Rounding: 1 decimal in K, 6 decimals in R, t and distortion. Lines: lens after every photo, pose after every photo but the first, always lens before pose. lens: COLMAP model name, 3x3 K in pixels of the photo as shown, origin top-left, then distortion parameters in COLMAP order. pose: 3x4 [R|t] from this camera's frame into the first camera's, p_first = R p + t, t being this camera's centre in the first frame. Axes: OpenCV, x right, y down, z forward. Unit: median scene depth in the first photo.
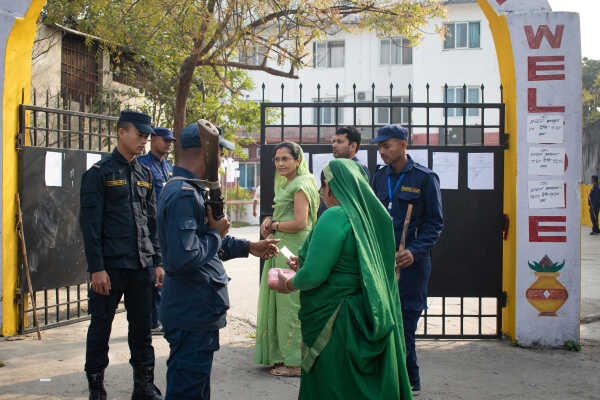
lens RADIAL K [[804.5, 0, 300.0], [0, 804.5, 200.0], [0, 0, 1]] dist [-0.015029, -0.019514]
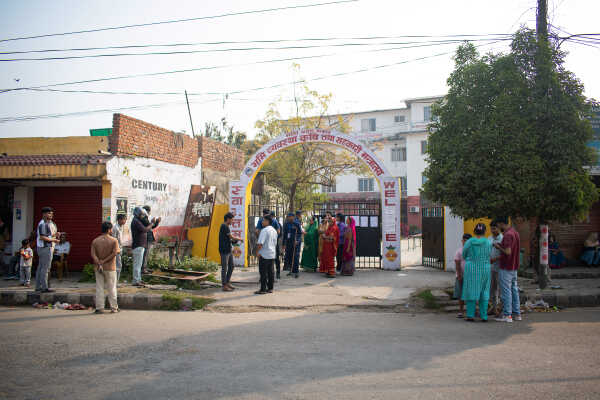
lens RADIAL K [[472.9, 0, 300.0], [0, 472.9, 200.0], [0, 0, 1]] dist [-0.001753, -0.000159]
pose [[0.990856, -0.014826, -0.134106, 0.187187], [0.006635, 0.998096, -0.061320, -0.005123], [0.134760, 0.059870, 0.989068, -1.185102]]
